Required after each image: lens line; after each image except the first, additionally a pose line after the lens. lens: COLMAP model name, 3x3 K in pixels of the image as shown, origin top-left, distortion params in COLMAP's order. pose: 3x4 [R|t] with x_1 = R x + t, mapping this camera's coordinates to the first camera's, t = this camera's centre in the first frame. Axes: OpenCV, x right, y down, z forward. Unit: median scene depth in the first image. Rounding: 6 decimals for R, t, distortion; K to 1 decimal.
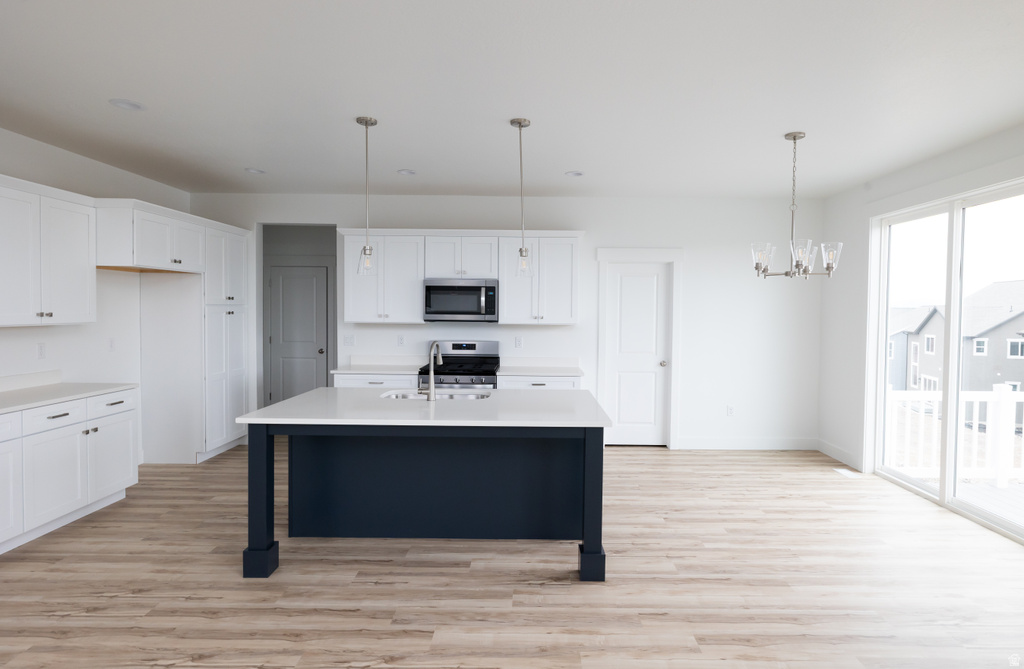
lens RADIAL K [[539.0, 0, 512.0], [0, 539.0, 334.5], [0, 0, 1]] dist [0.004706, -0.001149]
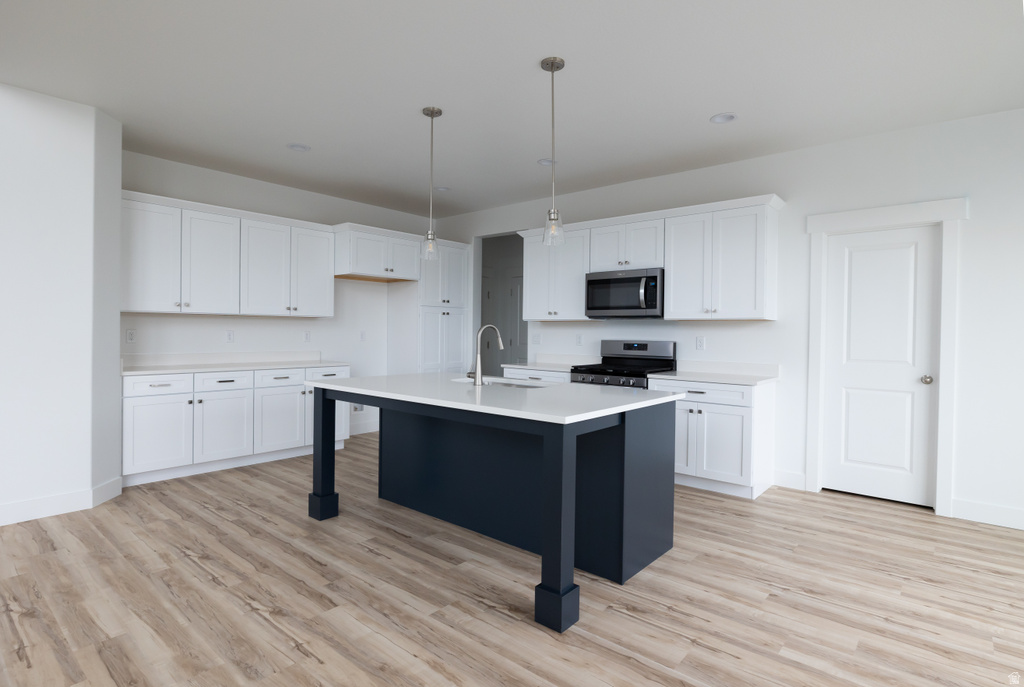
lens RADIAL K [[511.6, 0, 512.0], [0, 511.6, 343.5], [0, 0, 1]] dist [-0.000819, 0.000205]
pose [[0.769112, 0.013598, -0.638970, 0.450606], [-0.033673, 0.999247, -0.019267, 0.061415], [0.638227, 0.036335, 0.768990, 0.324342]]
